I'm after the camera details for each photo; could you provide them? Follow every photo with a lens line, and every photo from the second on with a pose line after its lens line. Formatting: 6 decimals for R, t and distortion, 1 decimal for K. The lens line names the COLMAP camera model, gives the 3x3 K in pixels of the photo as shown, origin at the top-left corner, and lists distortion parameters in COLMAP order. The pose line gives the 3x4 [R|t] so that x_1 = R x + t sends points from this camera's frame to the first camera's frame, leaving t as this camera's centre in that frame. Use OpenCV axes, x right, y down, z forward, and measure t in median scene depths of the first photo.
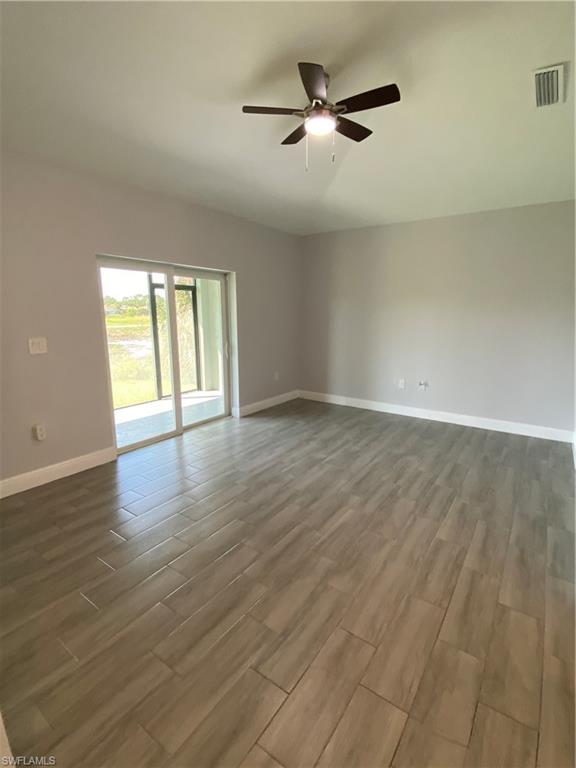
lens RADIAL K [[364.9, 0, 290.5], [0, 364.9, 384.8], [0, 0, 1]] dist [0.027702, -0.027699]
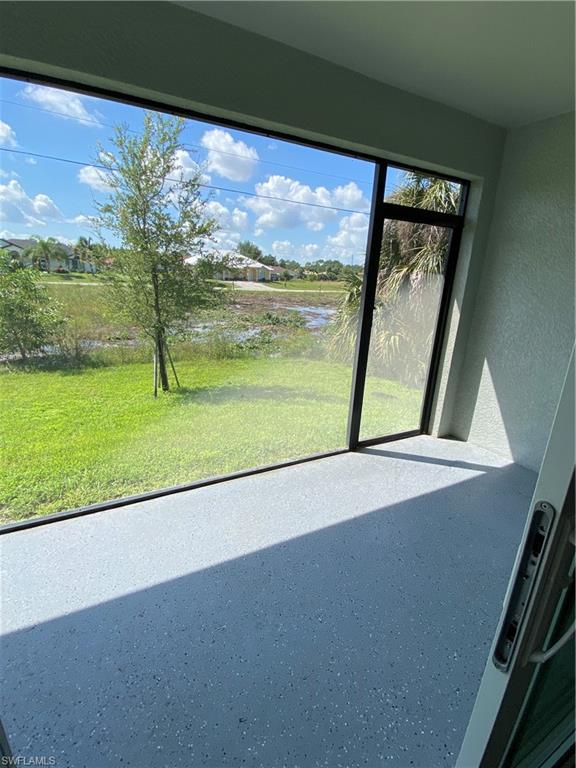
lens RADIAL K [[364.9, 0, 290.5], [0, 364.9, 384.8], [0, 0, 1]] dist [0.027702, -0.027699]
pose [[0.896420, 0.162504, -0.412338, -0.044349], [-0.128130, 0.985650, 0.109896, -0.017095], [0.424280, -0.045680, 0.904378, 0.095083]]
